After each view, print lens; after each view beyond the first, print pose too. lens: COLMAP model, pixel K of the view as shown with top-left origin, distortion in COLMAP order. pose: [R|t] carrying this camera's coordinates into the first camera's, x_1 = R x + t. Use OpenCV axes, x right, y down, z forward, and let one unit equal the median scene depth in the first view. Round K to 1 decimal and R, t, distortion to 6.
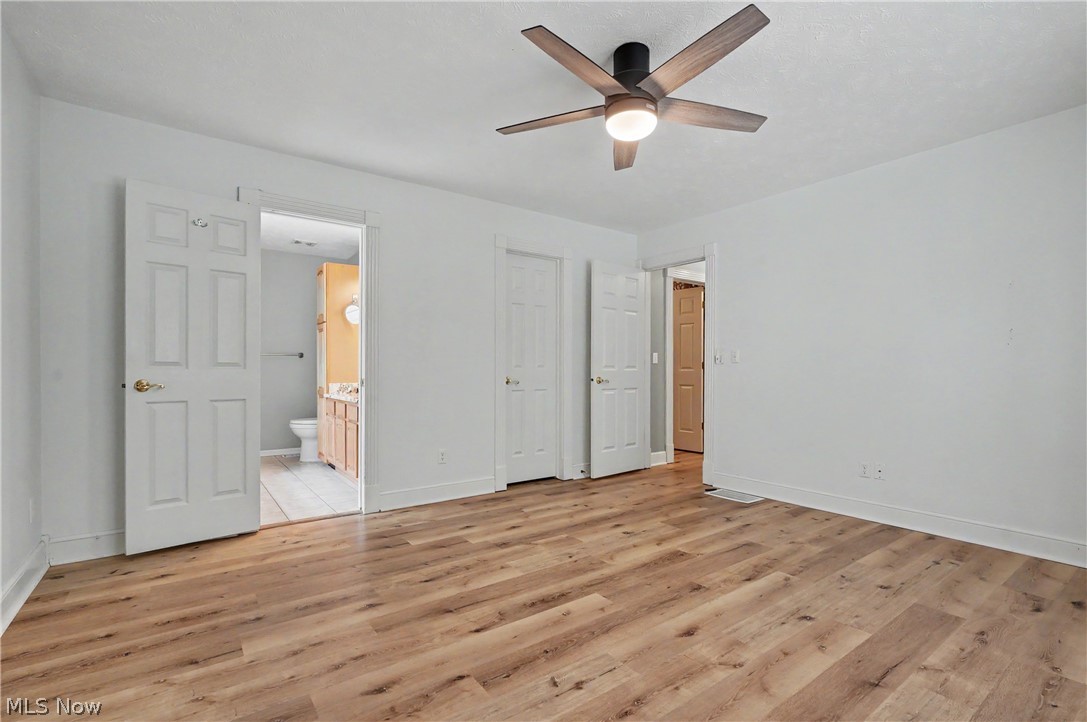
lens RADIAL K [[497.2, 0, 543.8], [0, 497.2, 371.1], [0, 0, 1]] dist [-0.009502, -0.000064]
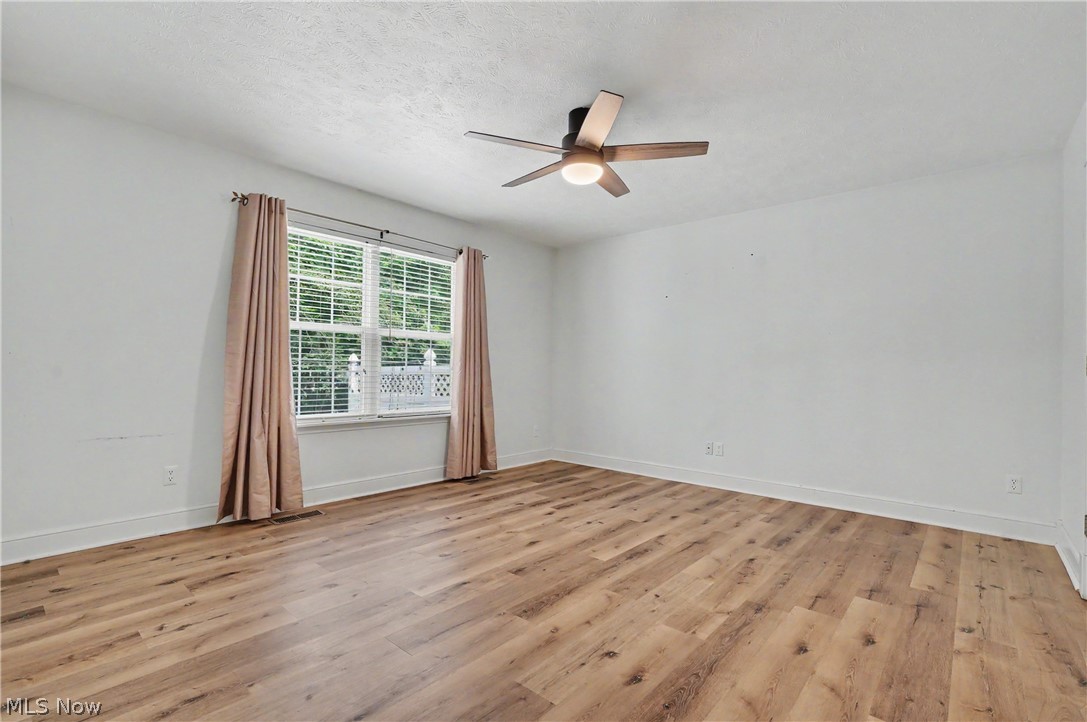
lens RADIAL K [[497.2, 0, 543.8], [0, 497.2, 371.1], [0, 0, 1]] dist [-0.009502, -0.000064]
pose [[-0.975222, -0.018334, -0.220468, 0.427756], [-0.019227, 0.999813, 0.001905, -0.001798], [0.220392, 0.006096, -0.975392, 1.758547]]
